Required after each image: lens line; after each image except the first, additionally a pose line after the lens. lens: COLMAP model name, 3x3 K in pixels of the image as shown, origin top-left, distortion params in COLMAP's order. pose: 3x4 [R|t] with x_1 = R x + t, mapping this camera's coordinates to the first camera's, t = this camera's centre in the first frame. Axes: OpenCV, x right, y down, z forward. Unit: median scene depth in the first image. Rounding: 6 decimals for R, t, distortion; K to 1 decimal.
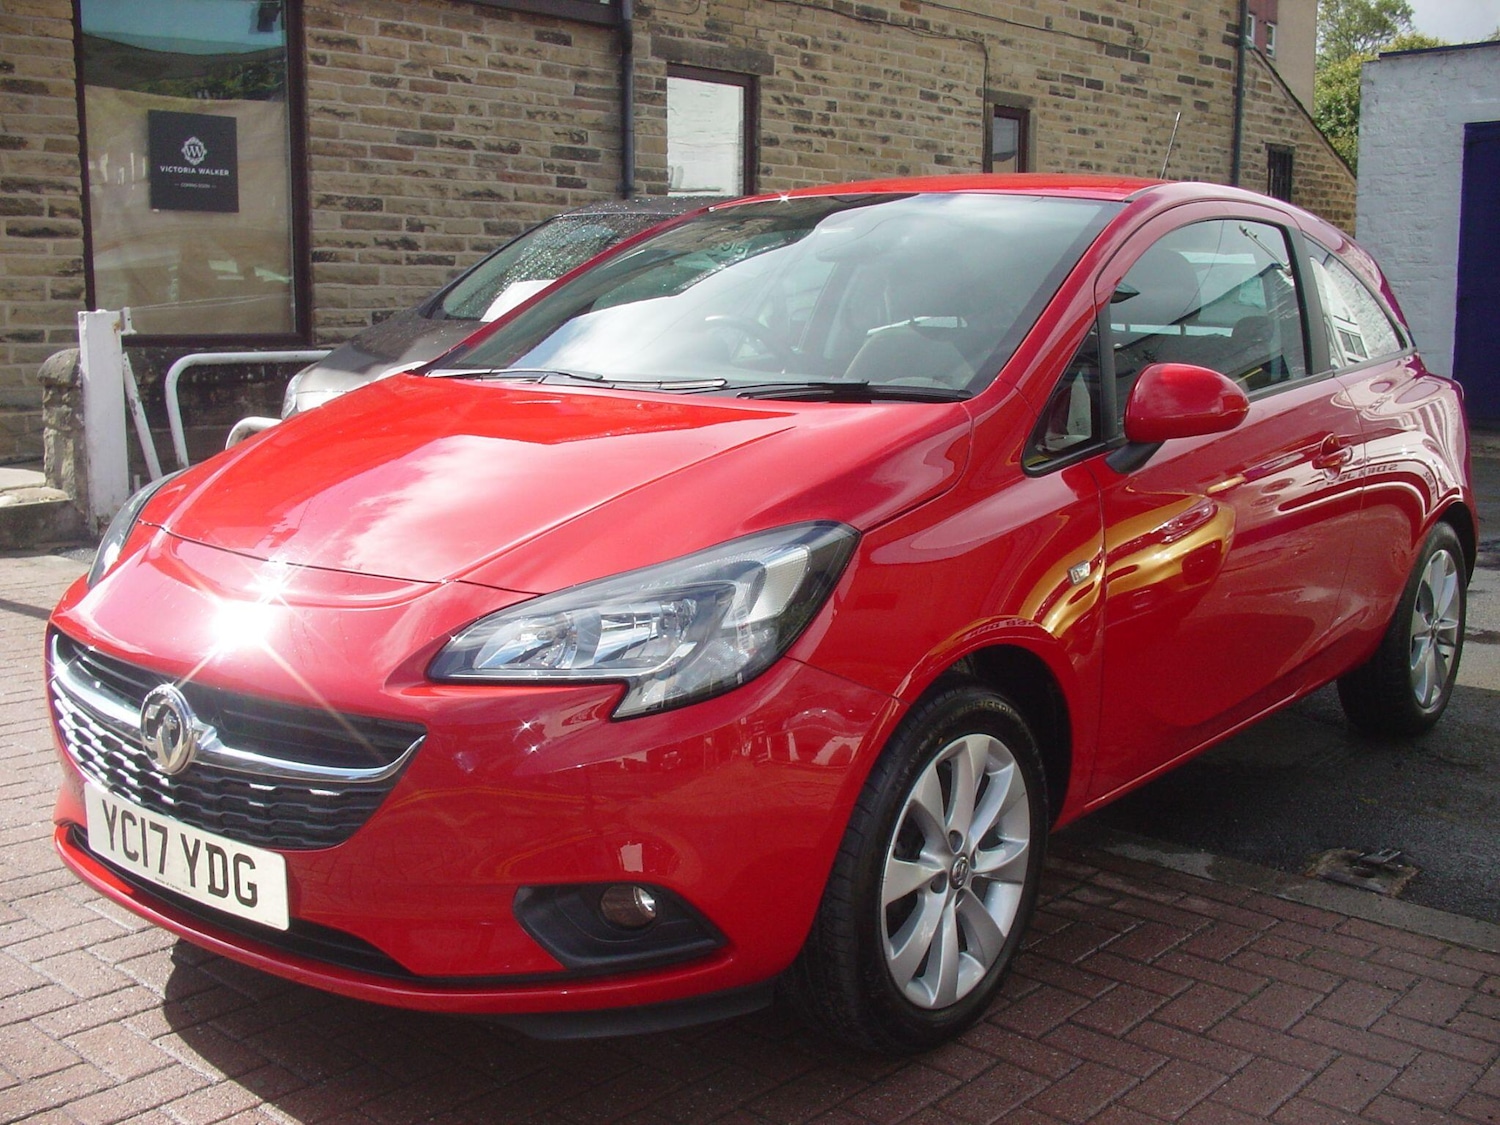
lens RADIAL K [[1662.3, 0, 750.0], [0, 1662.3, 562.5], [0, 0, 1]] dist [-0.077114, 0.067502]
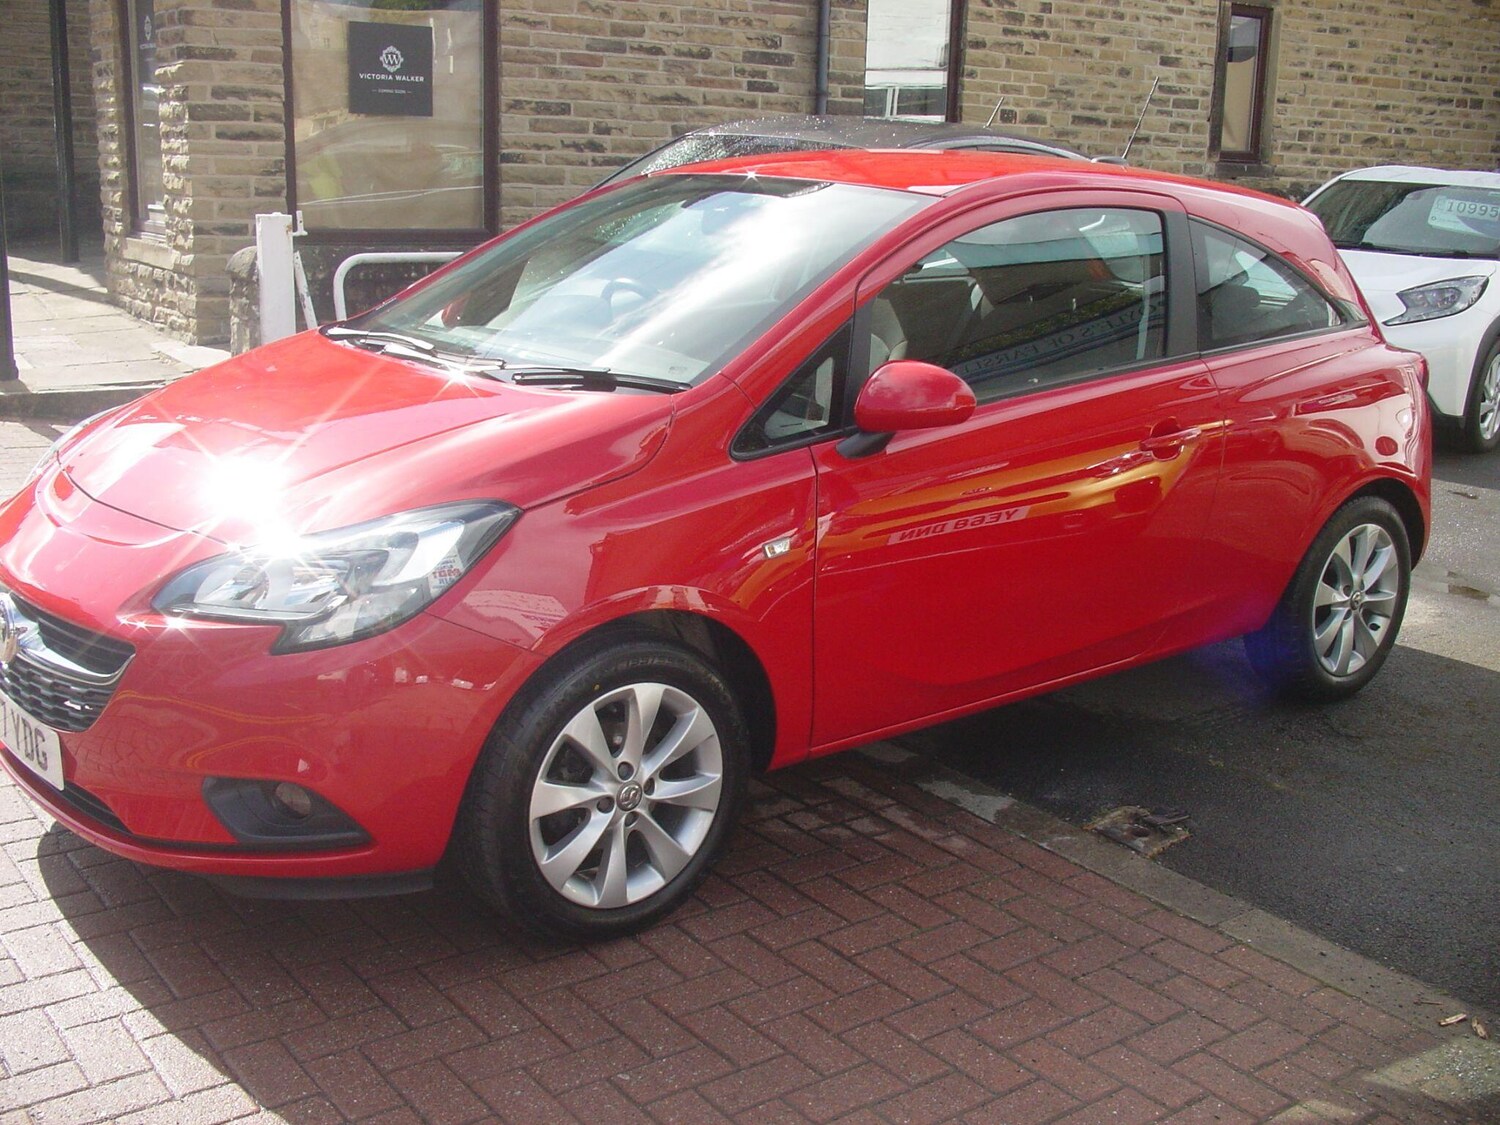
lens RADIAL K [[1662.3, 0, 750.0], [0, 1662.3, 562.5], [0, 0, 1]] dist [-0.077114, 0.067502]
pose [[0.977804, 0.071652, -0.196890, 0.120295], [-0.055716, 0.994794, 0.085328, -0.023690], [0.201979, -0.072464, 0.976705, -0.034826]]
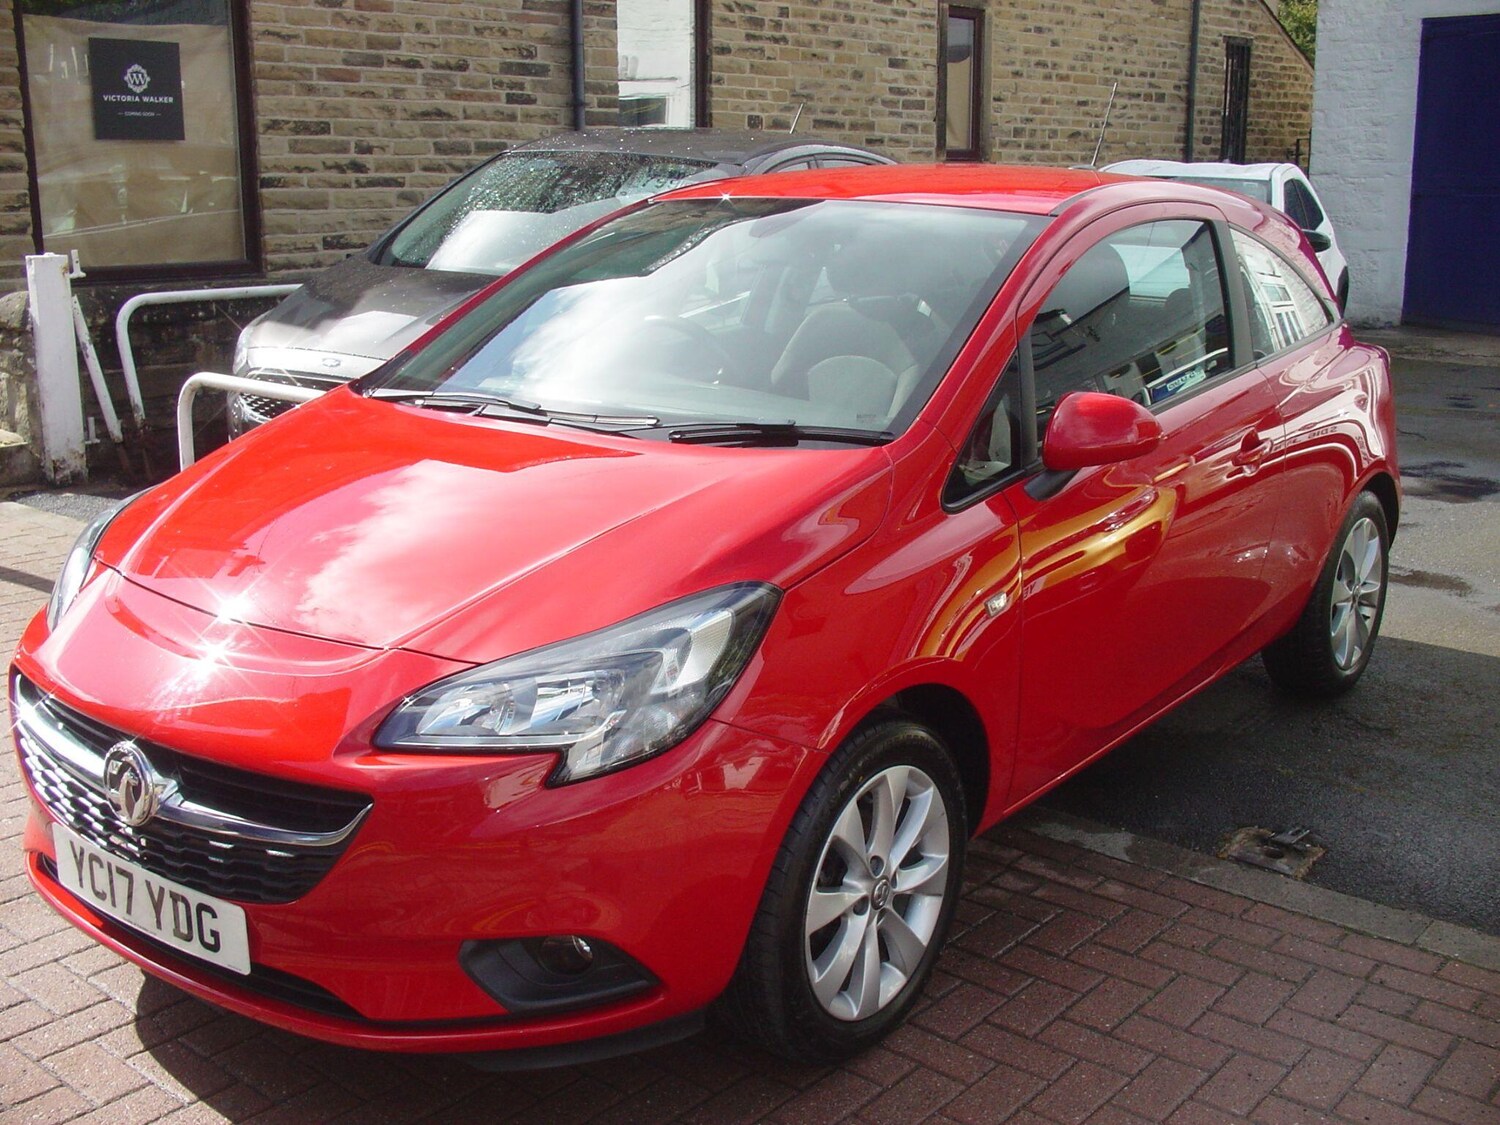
lens RADIAL K [[1662.3, 0, 750.0], [0, 1662.3, 562.5], [0, 0, 1]] dist [-0.077114, 0.067502]
pose [[0.999723, -0.010297, 0.021141, 0.006090], [0.008635, 0.996971, 0.077295, -0.030471], [-0.021873, -0.077092, 0.996784, -0.012797]]
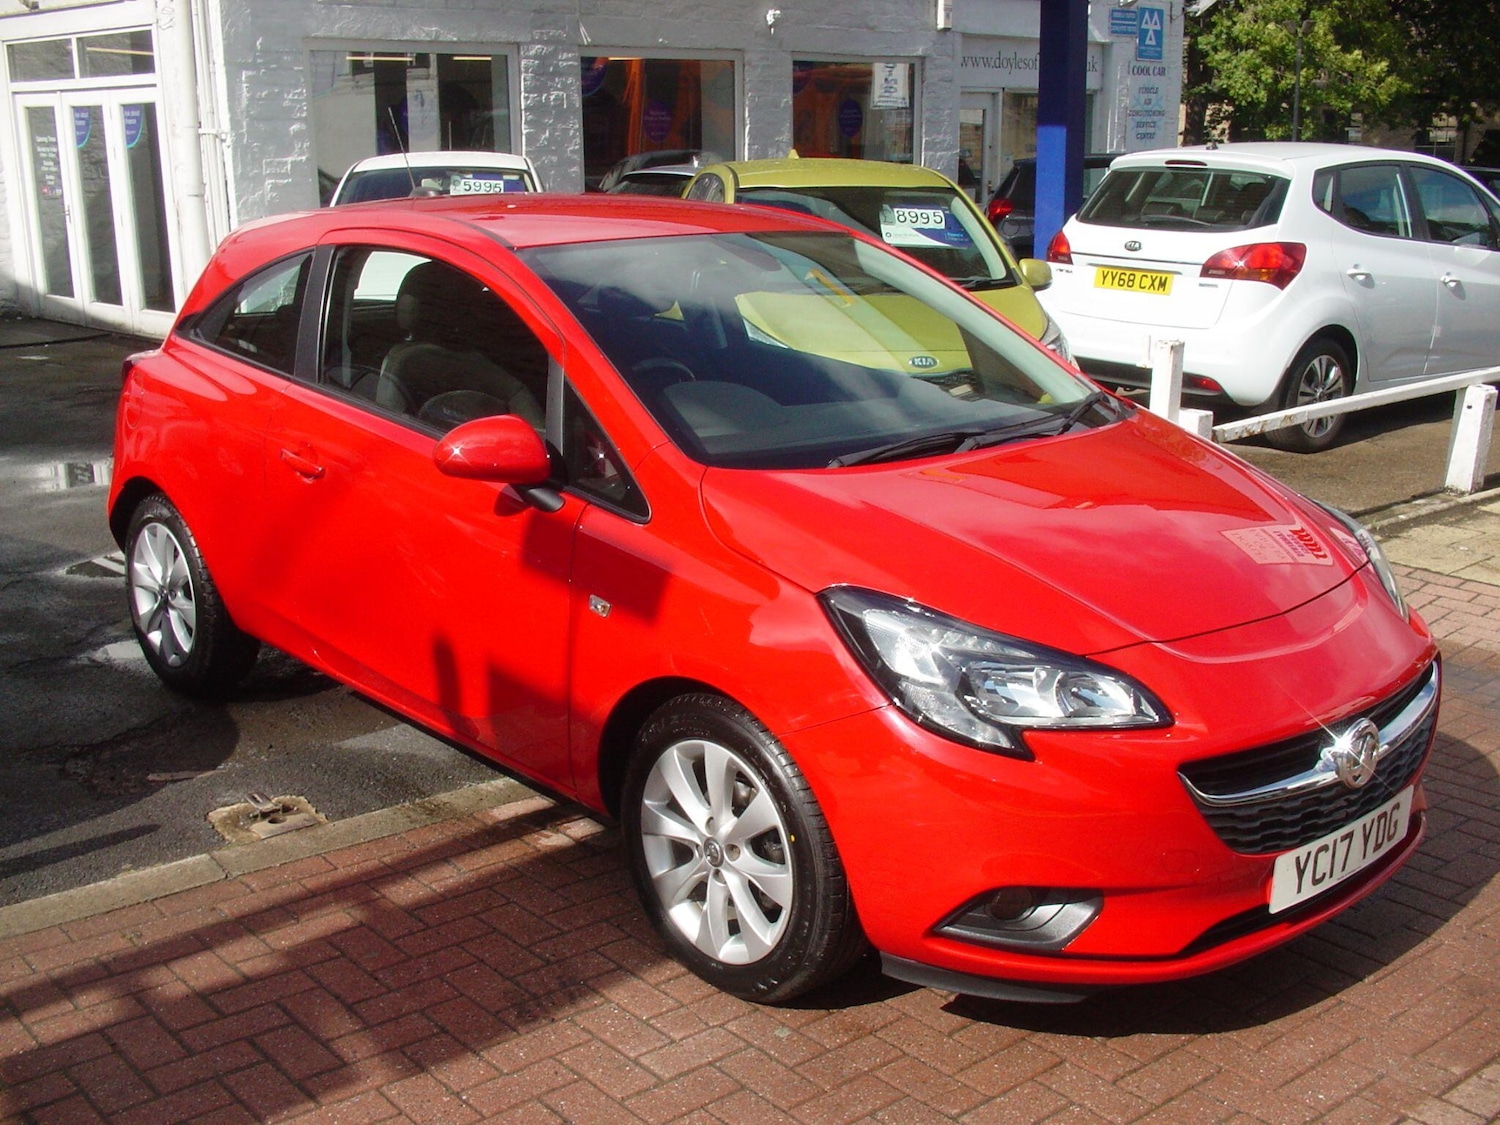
lens RADIAL K [[1662.3, 0, 750.0], [0, 1662.3, 562.5], [0, 0, 1]] dist [-0.077114, 0.067502]
pose [[0.156496, -0.257893, 0.953415, -0.409040], [0.157336, 0.959492, 0.233712, -0.104665], [-0.975066, 0.113431, 0.190733, 0.308359]]
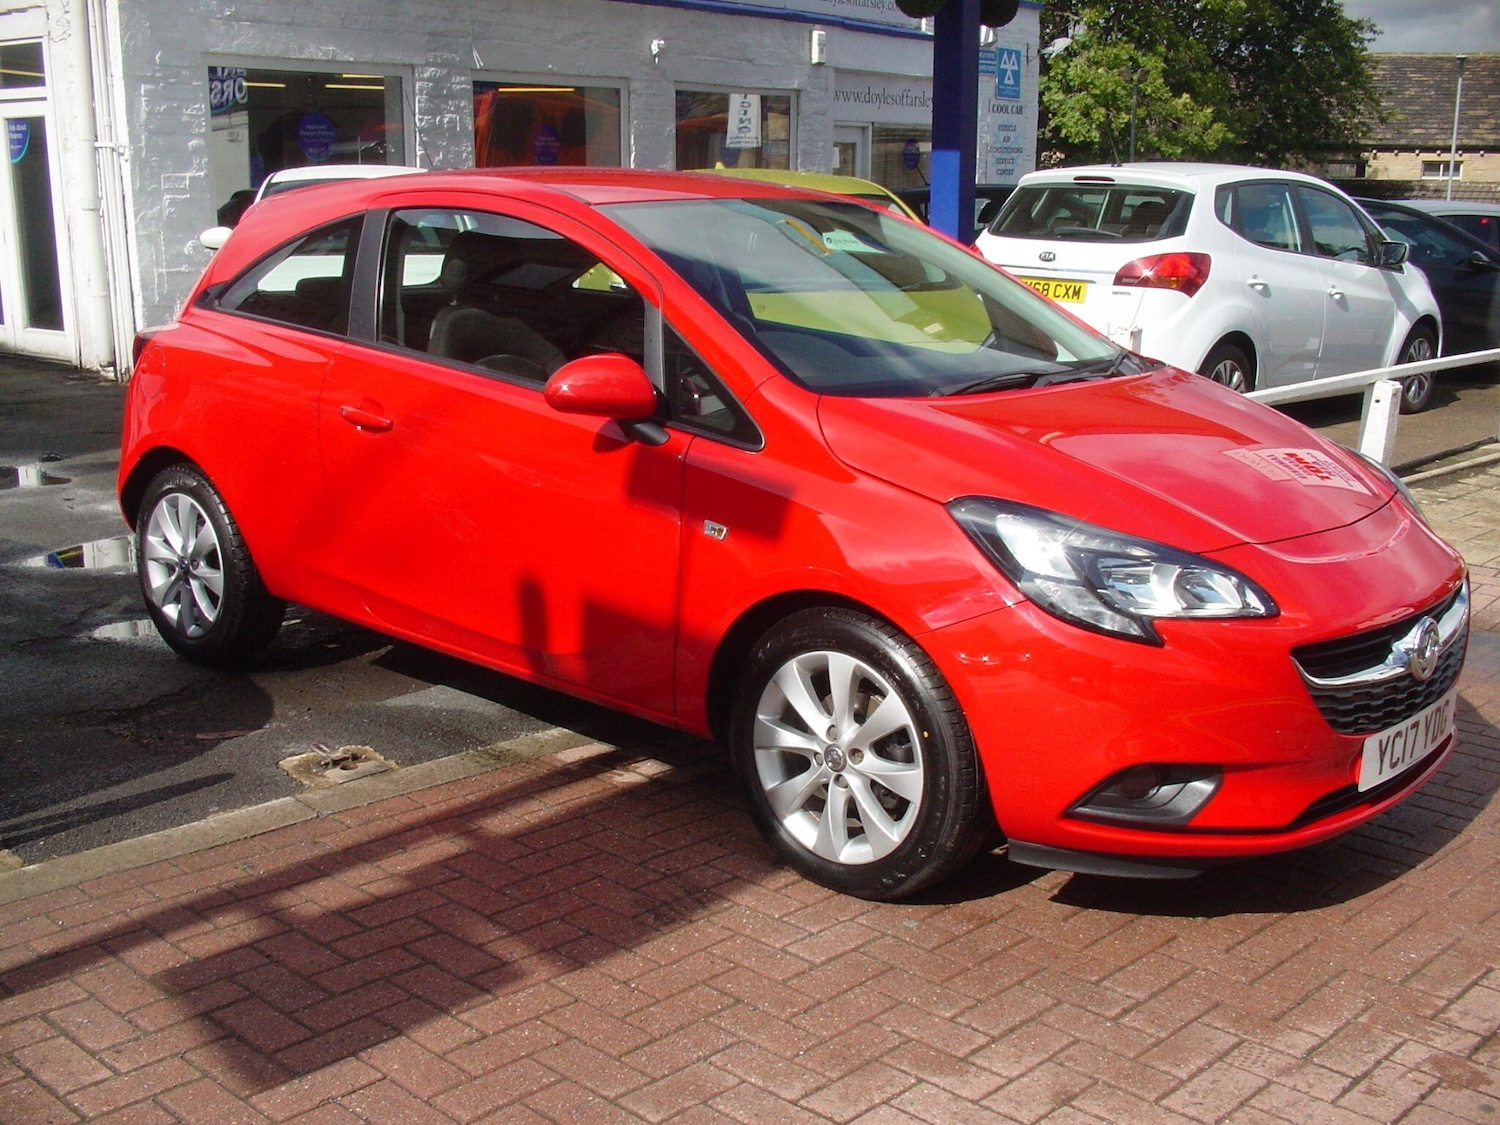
lens RADIAL K [[1662.4, 0, 750.0], [0, 1662.4, 562.5], [0, 0, 1]] dist [-0.062300, 0.037046]
pose [[0.053235, -0.231574, 0.971360, -0.443117], [0.146118, 0.964075, 0.221829, -0.092041], [-0.987834, 0.130124, 0.085160, 0.372155]]
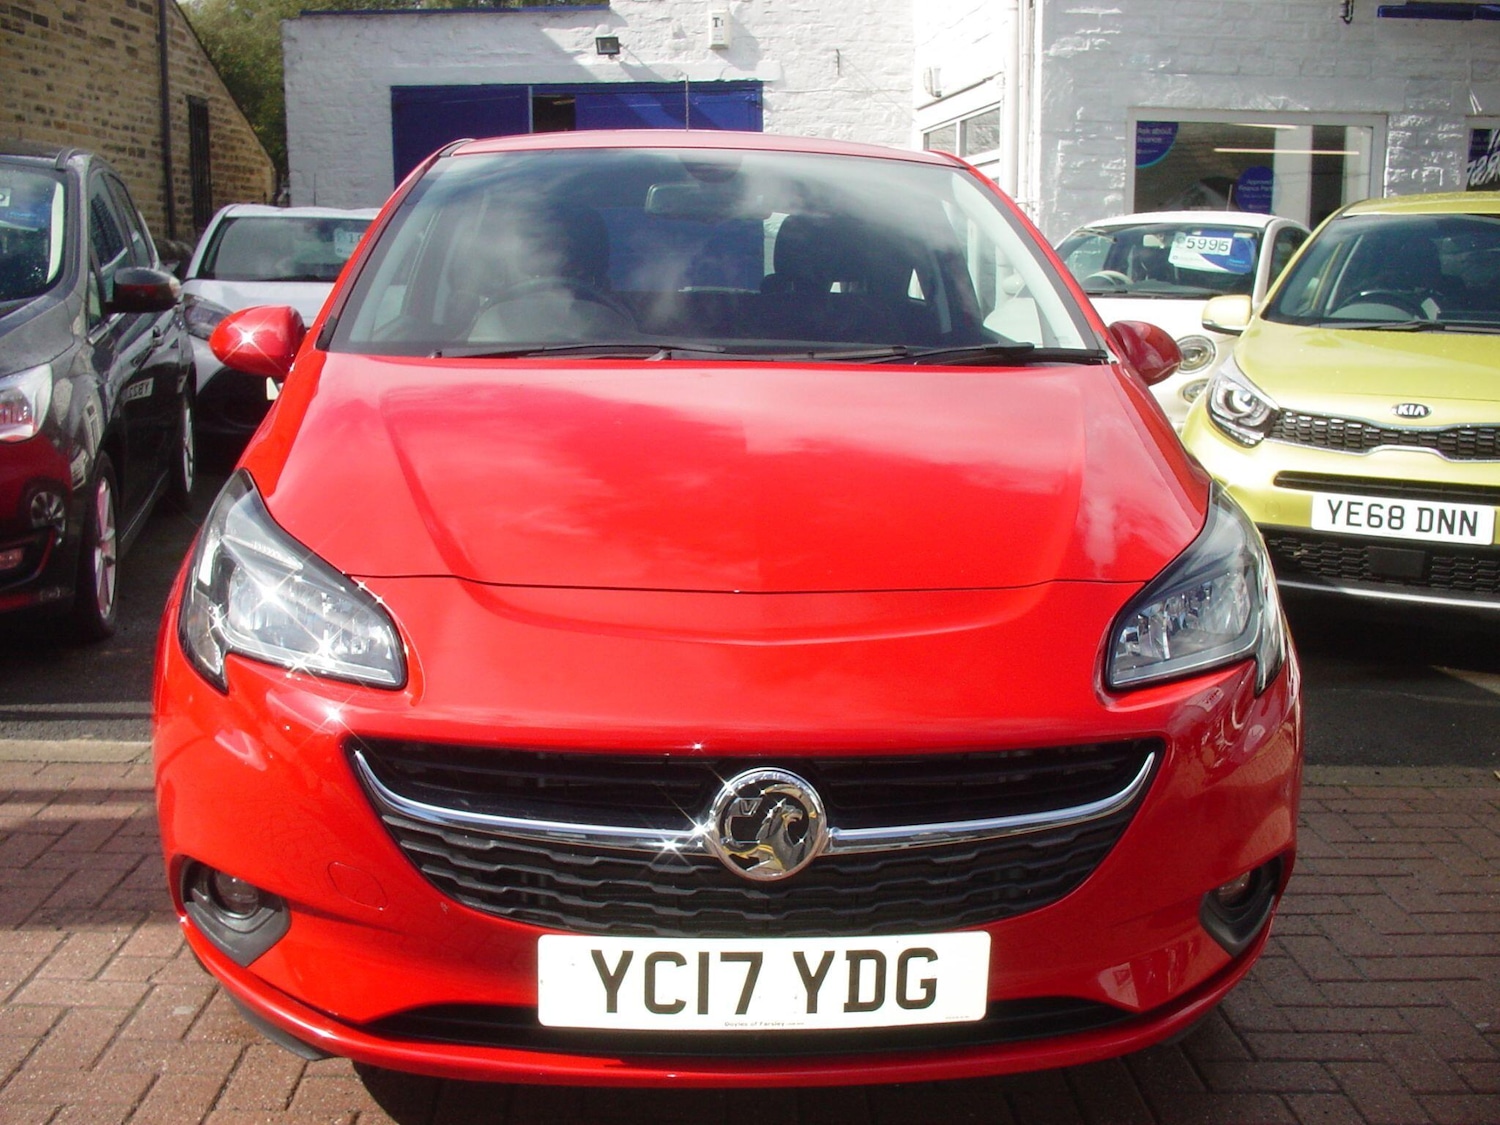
lens RADIAL K [[1662.3, 0, 750.0], [0, 1662.3, 562.5], [0, 0, 1]] dist [-0.077114, 0.067502]
pose [[0.733122, -0.120526, 0.669332, -0.221294], [0.102682, 0.992505, 0.066252, -0.018262], [-0.672301, 0.020158, 0.740003, 0.111582]]
